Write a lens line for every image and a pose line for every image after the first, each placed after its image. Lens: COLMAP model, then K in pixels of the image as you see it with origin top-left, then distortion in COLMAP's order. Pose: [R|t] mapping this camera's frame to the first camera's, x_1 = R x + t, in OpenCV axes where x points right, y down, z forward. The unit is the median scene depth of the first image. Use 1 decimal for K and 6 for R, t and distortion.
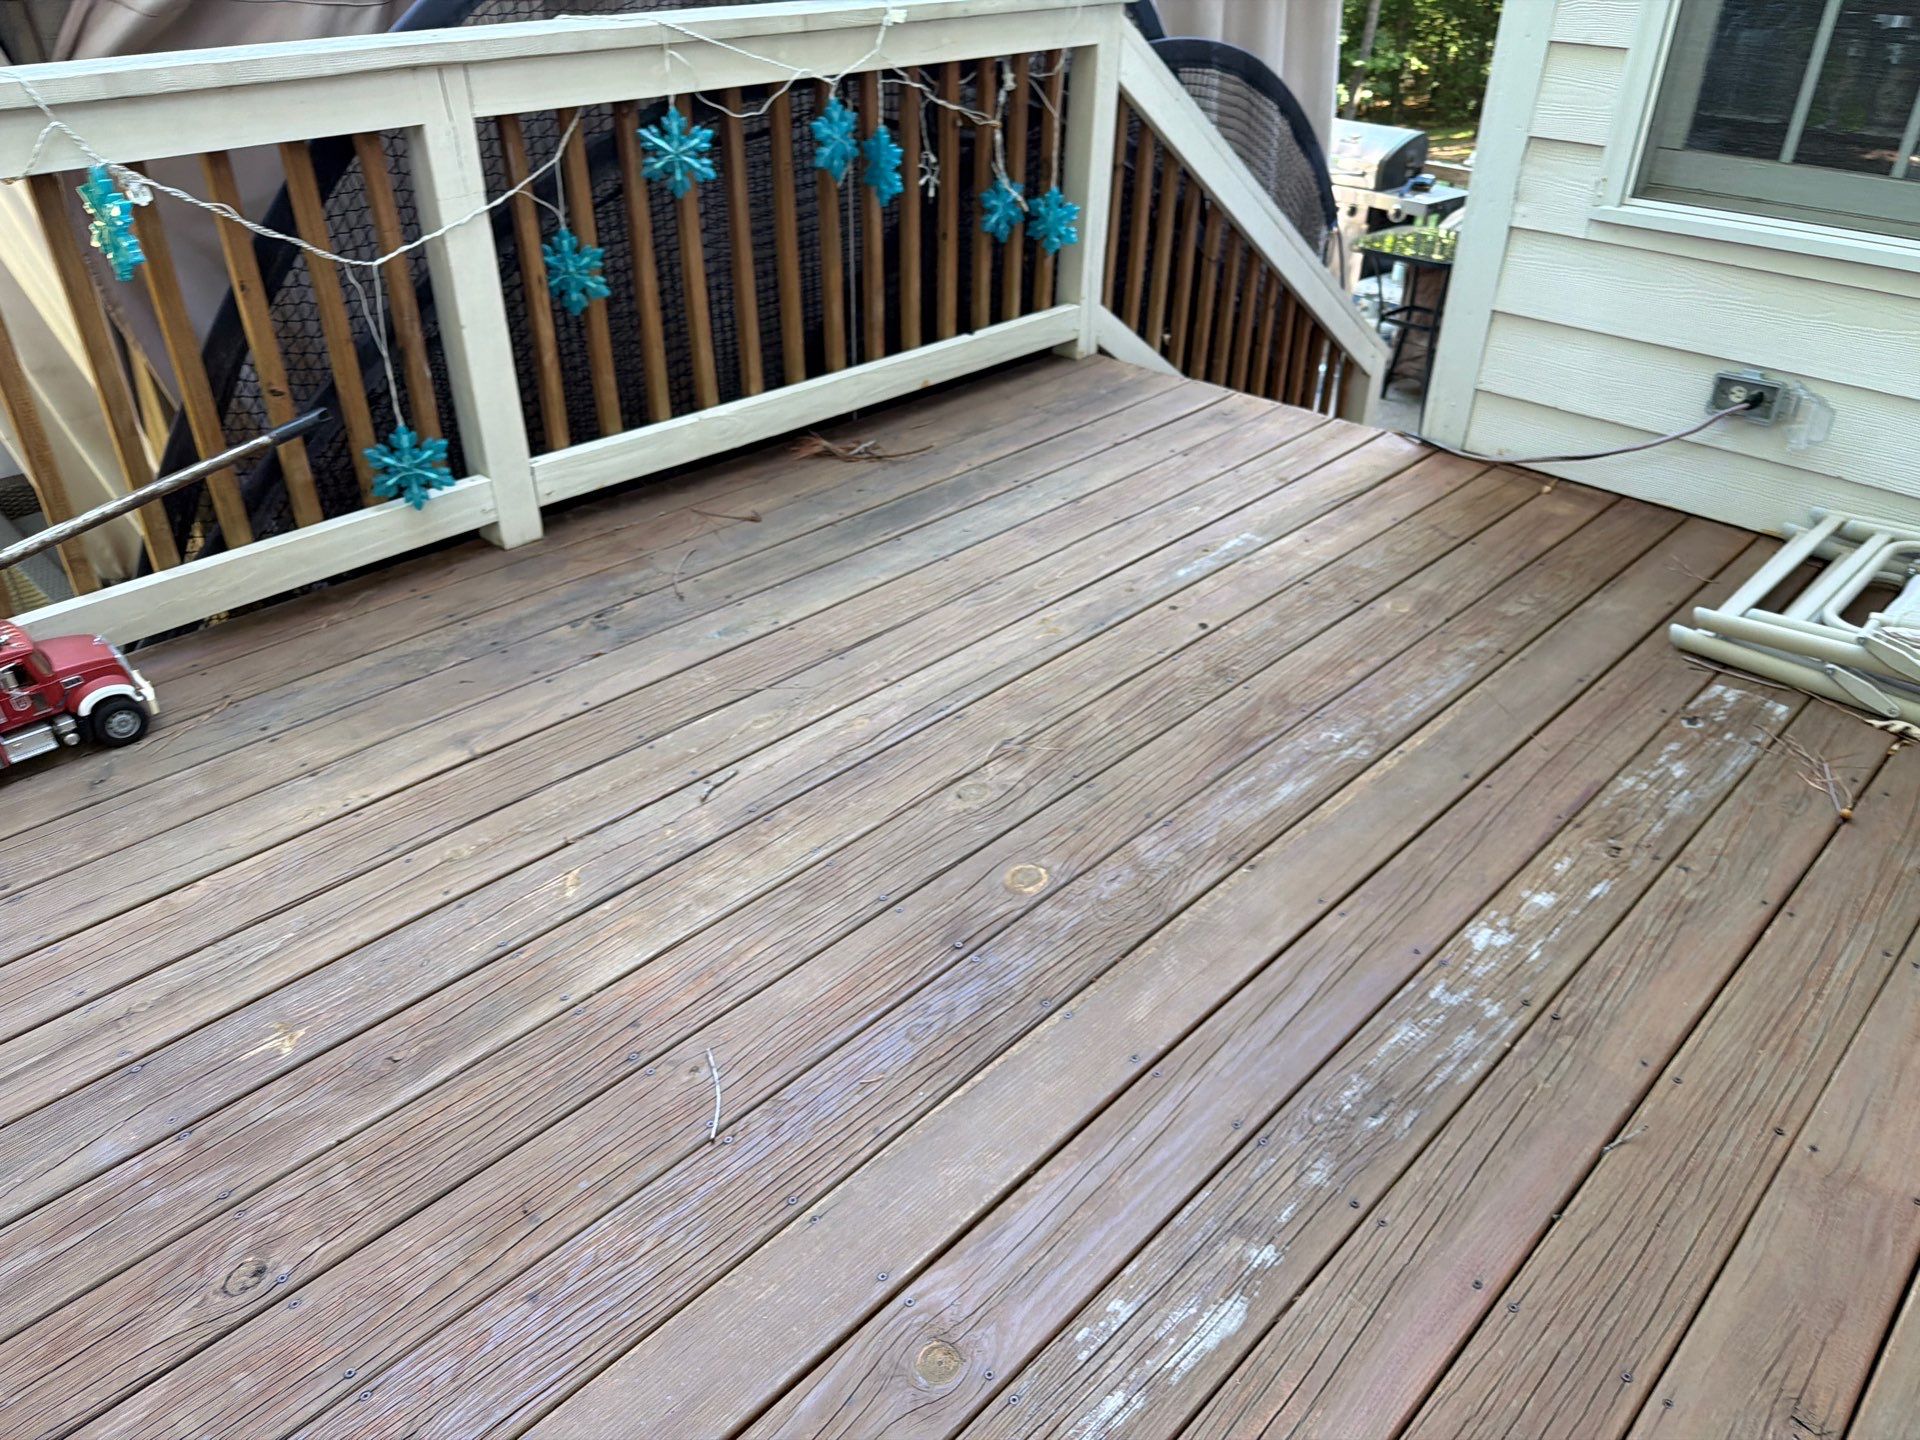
lens RADIAL K [[1351.1, 0, 970.3], [0, 1351.1, 727.9], [0, 0, 1]] dist [-0.002650, -0.016885]
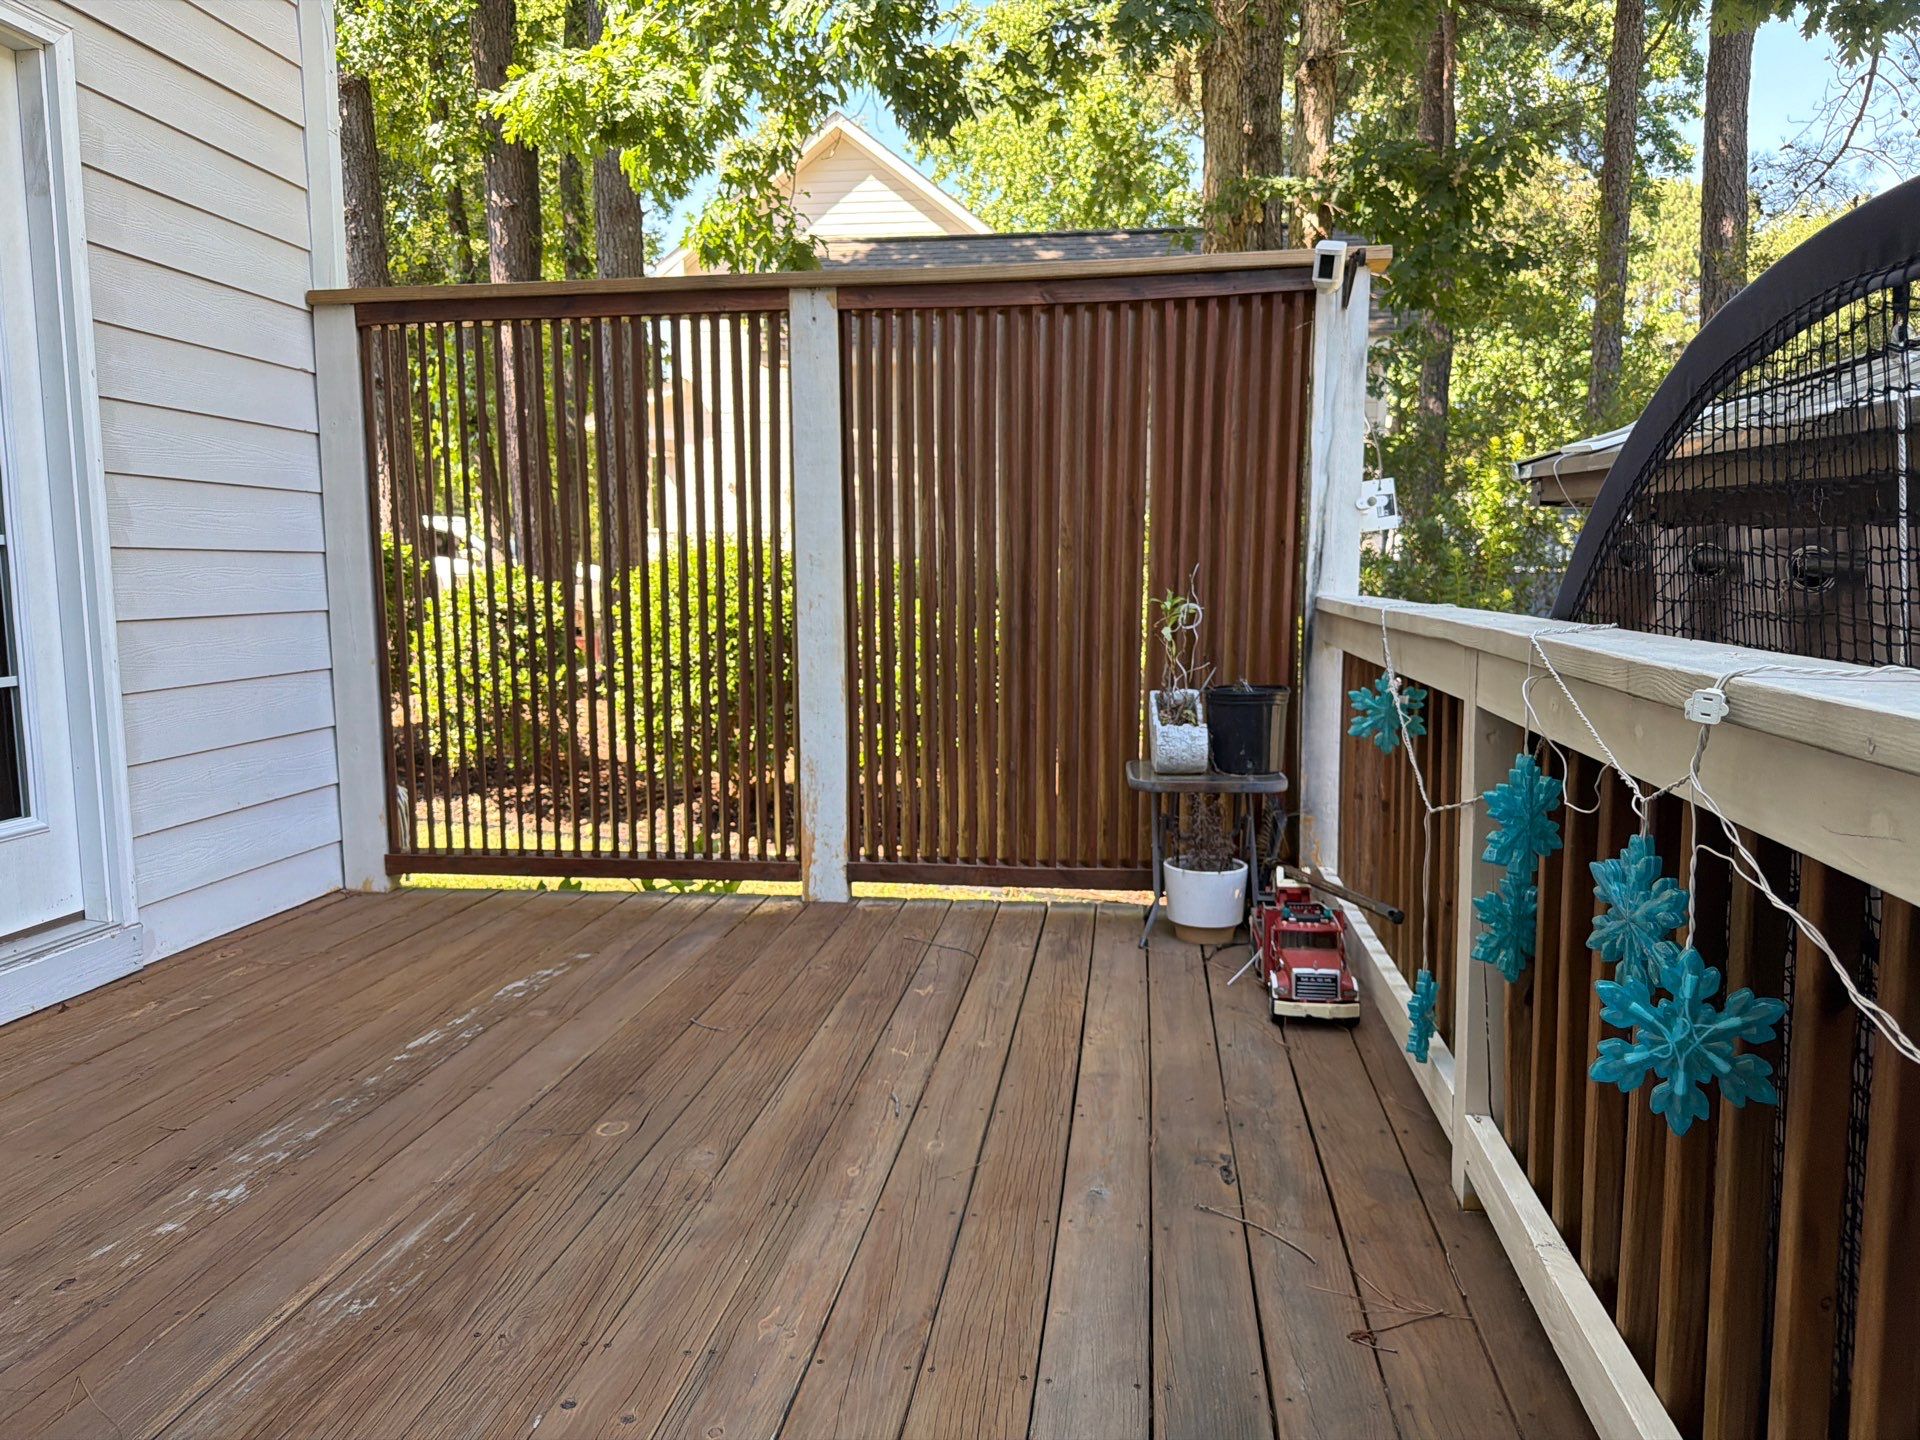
lens RADIAL K [[1351.1, 0, 958.9], [0, 1351.1, 720.6], [0, 0, 1]] dist [-0.002650, -0.016885]
pose [[-0.806147, 0.057415, -0.588923, 0.459569], [-0.329142, 0.783582, 0.526939, -0.877323], [0.491723, 0.618630, -0.612785, 1.524177]]
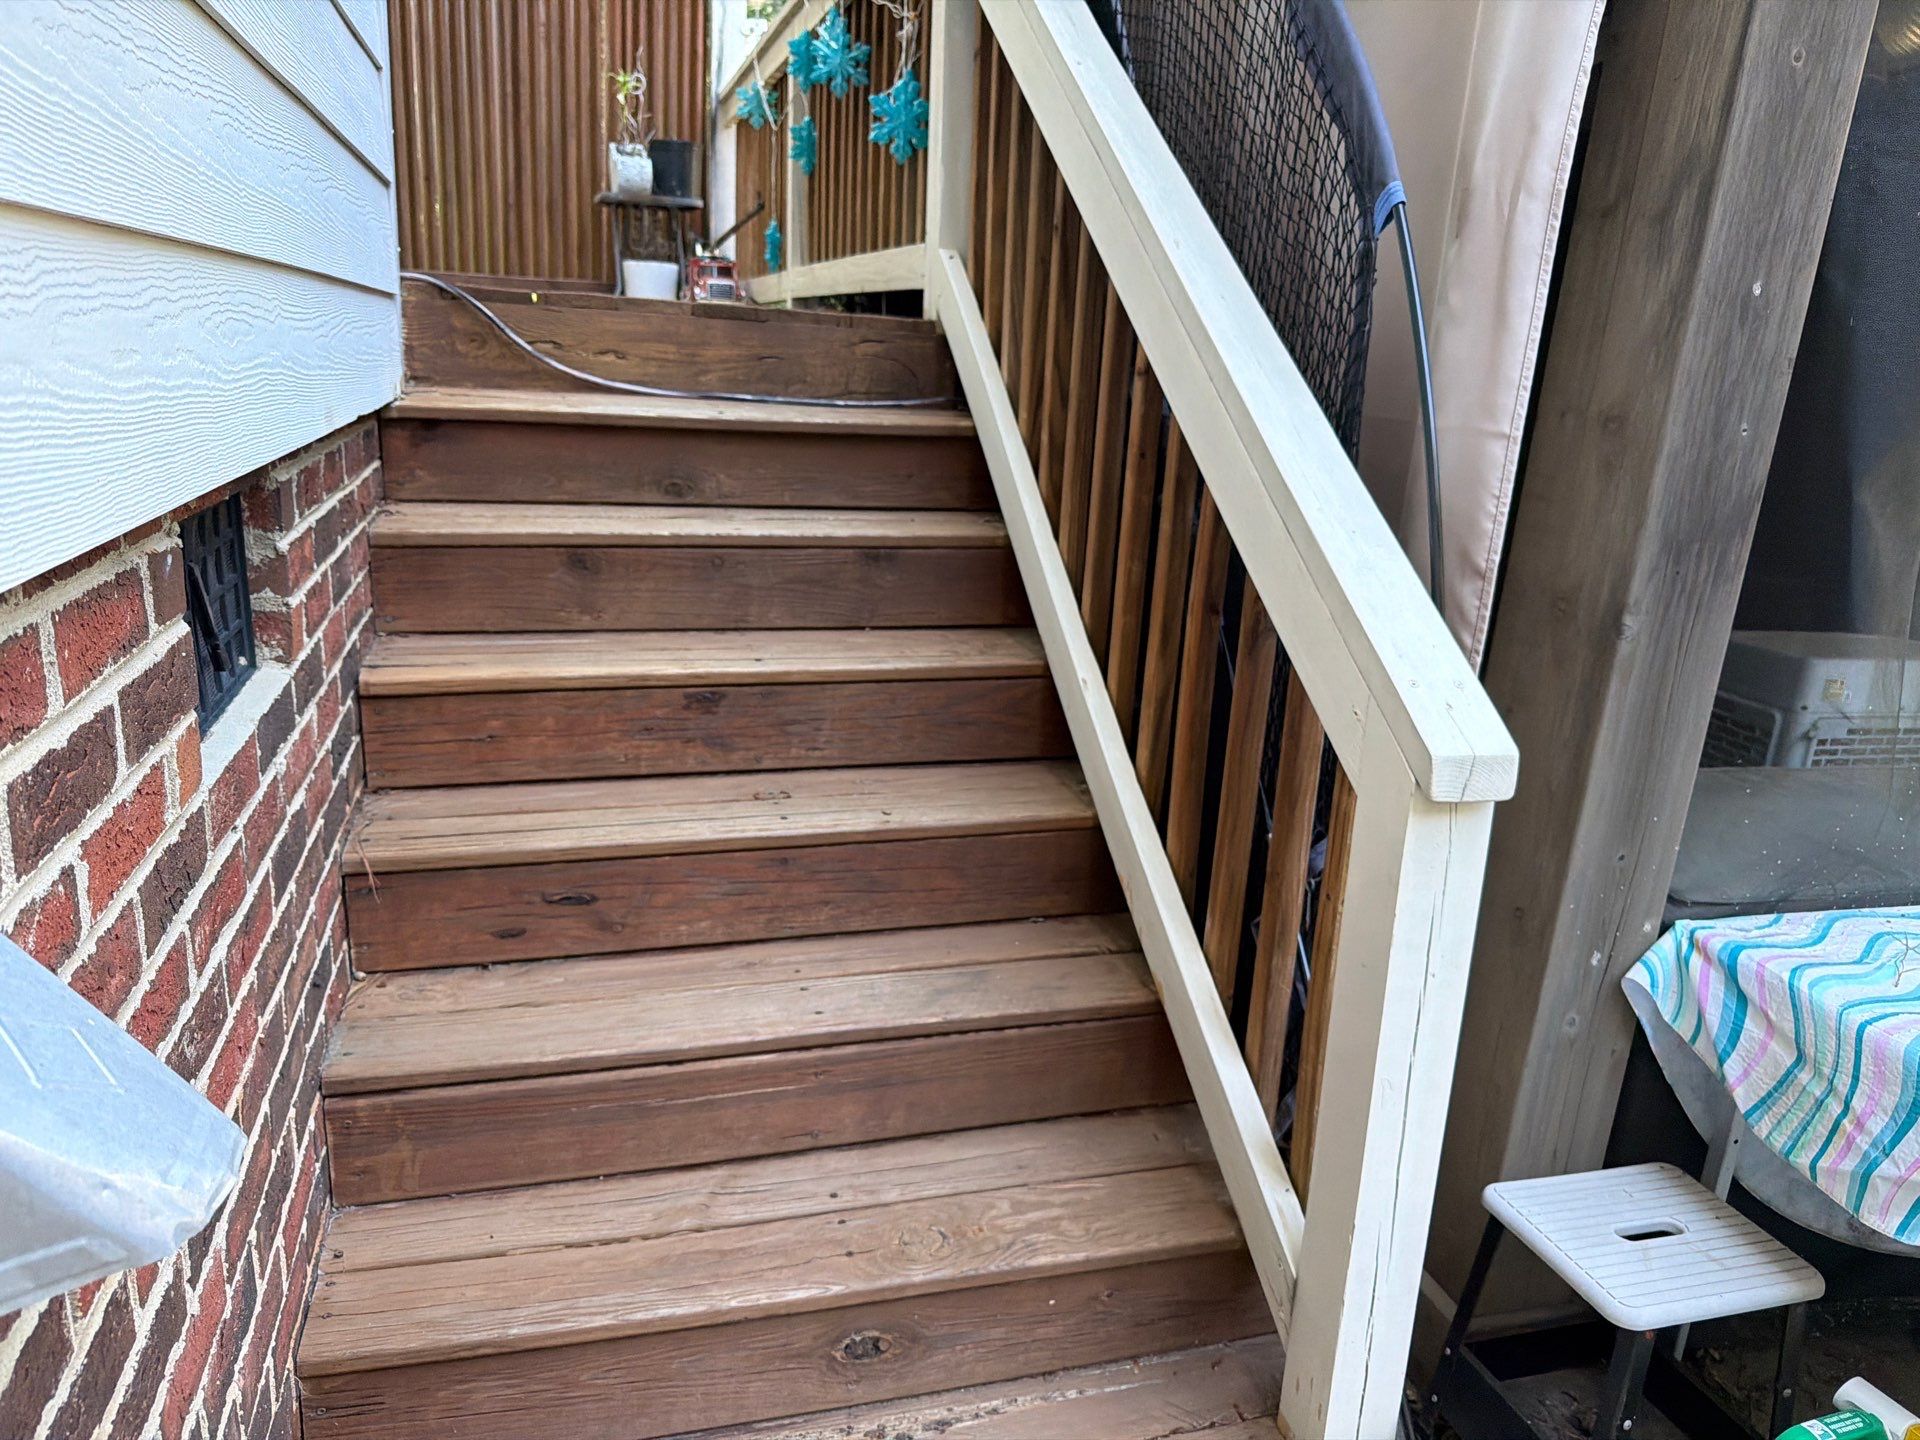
lens RADIAL K [[1351.1, 0, 963.3], [0, 1351.1, 723.8], [0, 0, 1]] dist [-0.002650, -0.016885]
pose [[-0.490987, 0.200775, -0.847715, 1.316177], [-0.525035, 0.708305, 0.471850, -0.856983], [0.695177, 0.676752, -0.242355, 2.407801]]
